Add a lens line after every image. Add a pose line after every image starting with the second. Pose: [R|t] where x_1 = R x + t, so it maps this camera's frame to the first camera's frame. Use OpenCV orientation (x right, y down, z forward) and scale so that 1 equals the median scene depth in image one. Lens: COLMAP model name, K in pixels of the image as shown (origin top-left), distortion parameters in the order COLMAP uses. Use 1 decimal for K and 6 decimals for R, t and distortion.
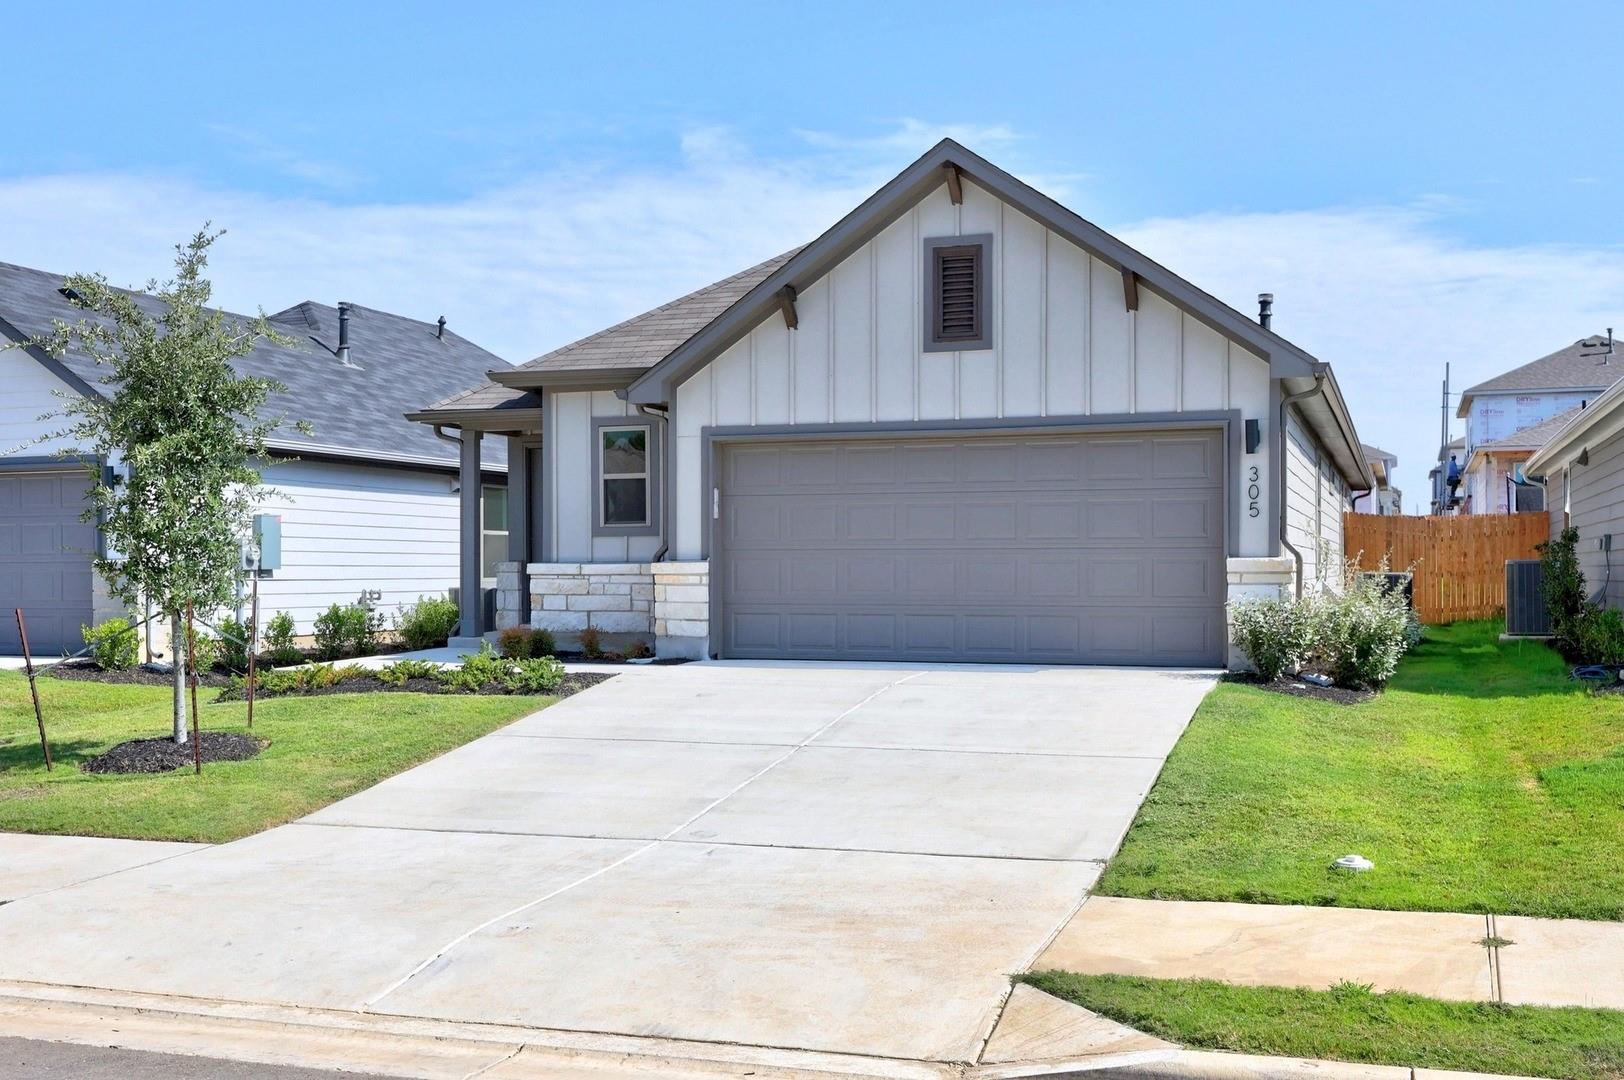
lens RADIAL K [[1678.1, 0, 813.9], [0, 1678.1, 557.3], [0, 0, 1]] dist [-0.002776, 0.000000]
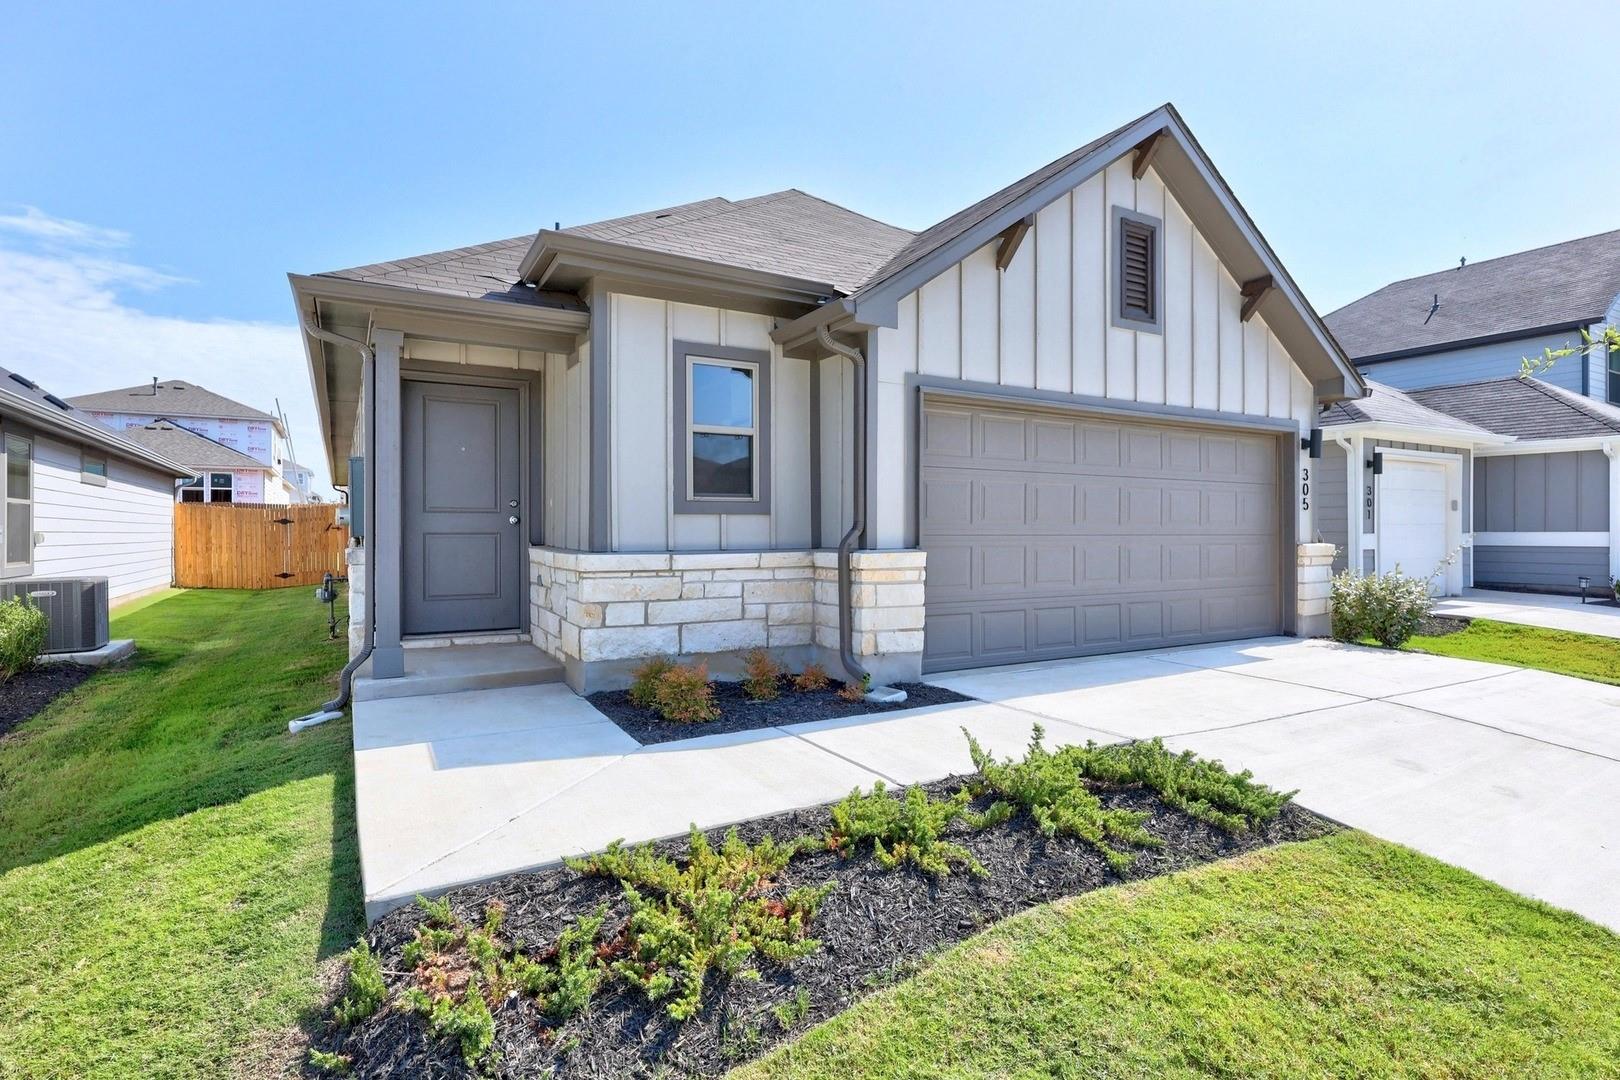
lens RADIAL K [[811.5, 0, 808.6], [0, 811.5, 529.4], [0, 0, 1]] dist [0.002535, 0.001068]
pose [[0.649203, 0.005093, 0.760598, -0.391273], [-0.006900, 0.999976, -0.000807, -0.006834], [-0.760584, -0.004724, 0.649223, 0.835111]]
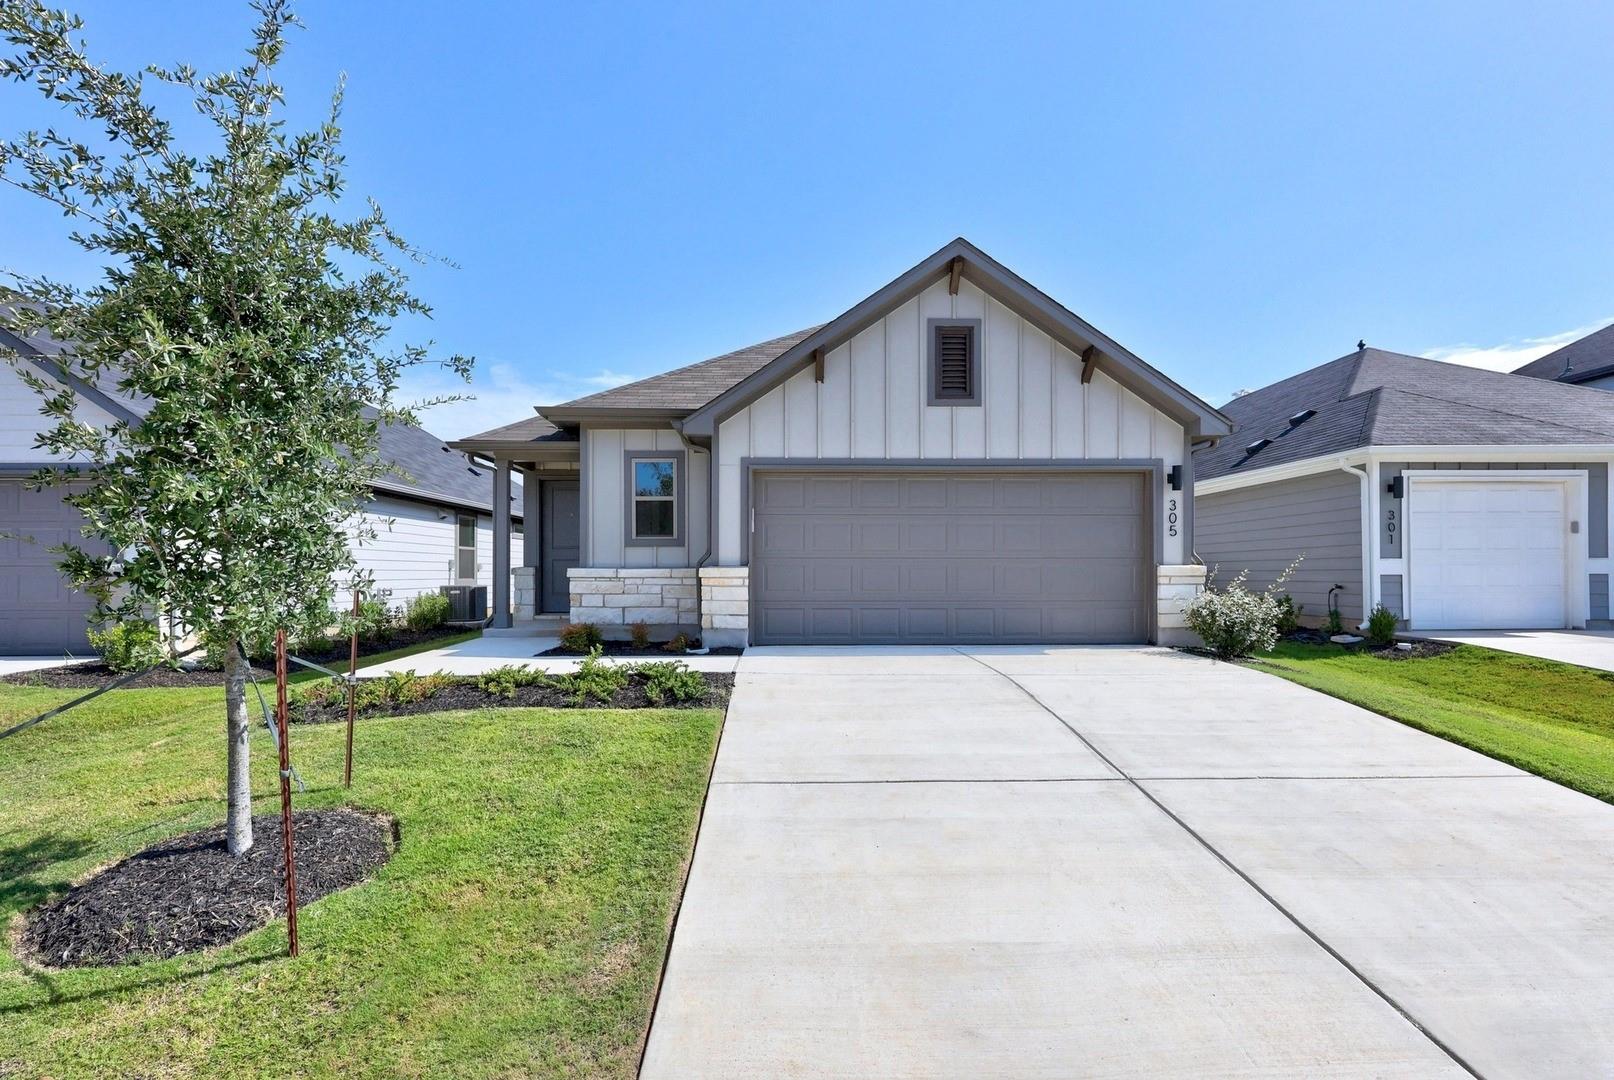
lens RADIAL K [[692.2, 0, 802.2], [0, 692.2, 566.2], [0, 0, 1]] dist [0.002628, -0.001688]
pose [[0.935199, 0.004299, 0.354096, -0.214093], [-0.003479, 0.999990, -0.002952, 0.003446], [-0.354105, 0.001529, 0.935204, 0.534865]]
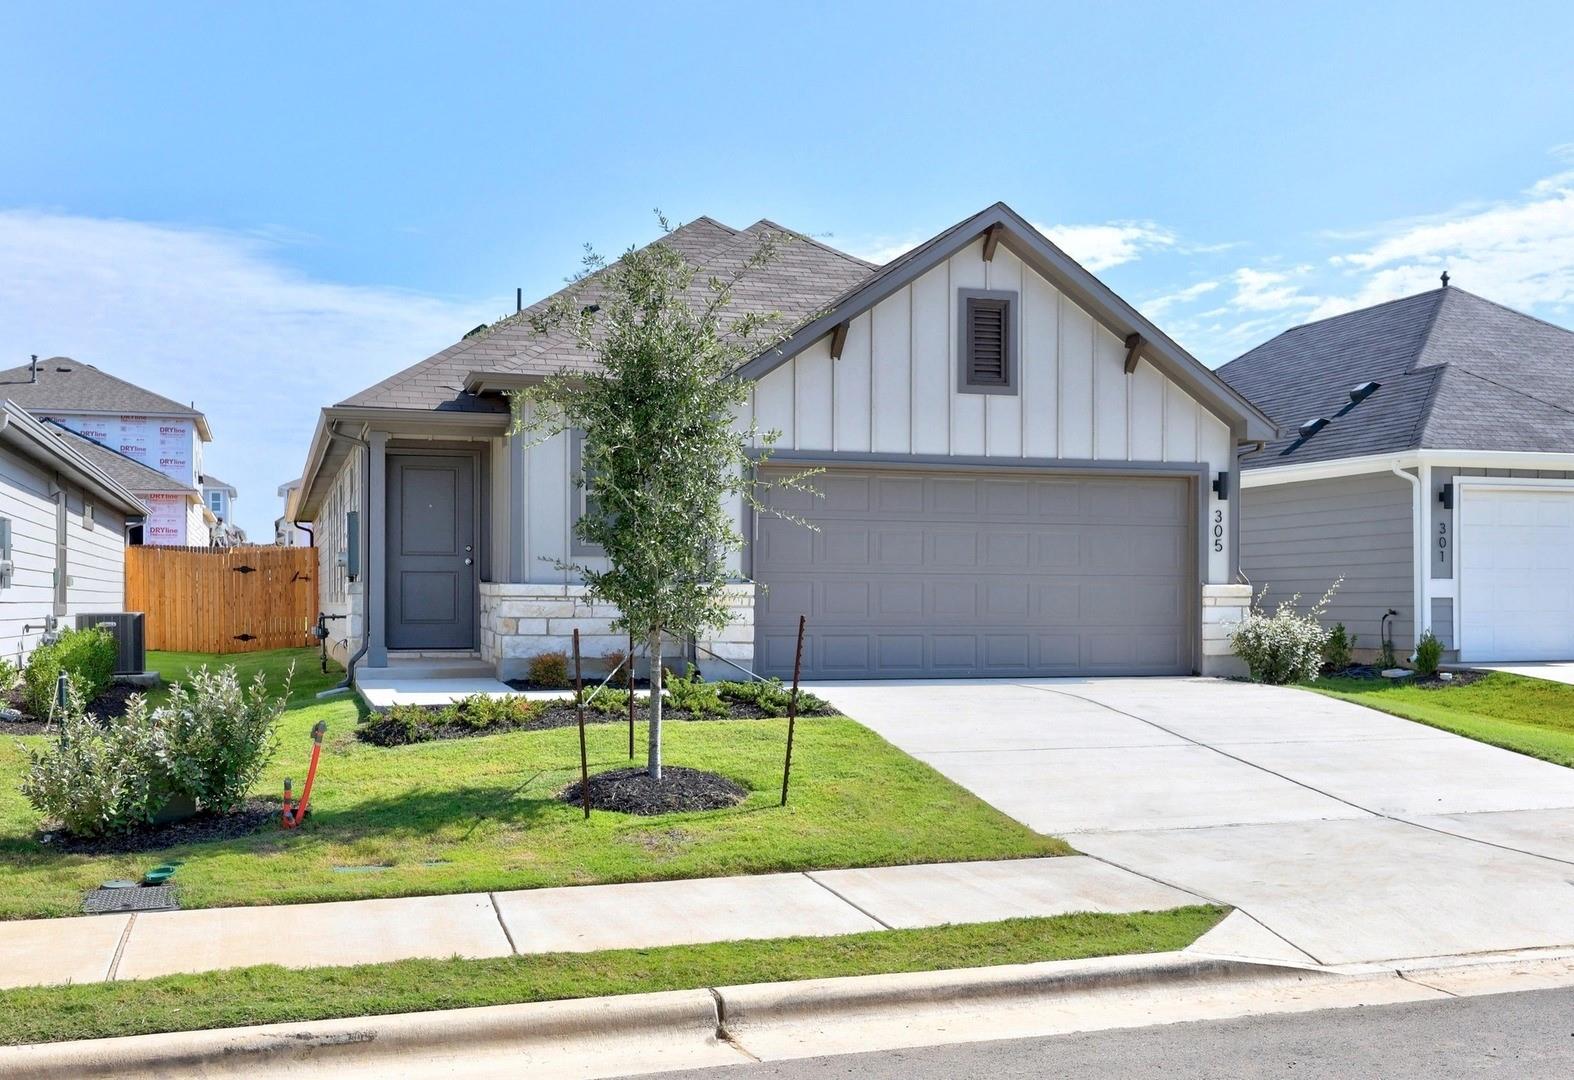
lens RADIAL K [[1736.4, 0, 851.9], [0, 1736.4, 577.7], [0, 0, 1]] dist [0.014090, 0.000000]
pose [[0.785718, 0.012742, 0.618454, -0.682818], [-0.008706, 0.999917, -0.009540, 0.008765], [-0.618524, 0.002112, 0.785763, 0.160115]]
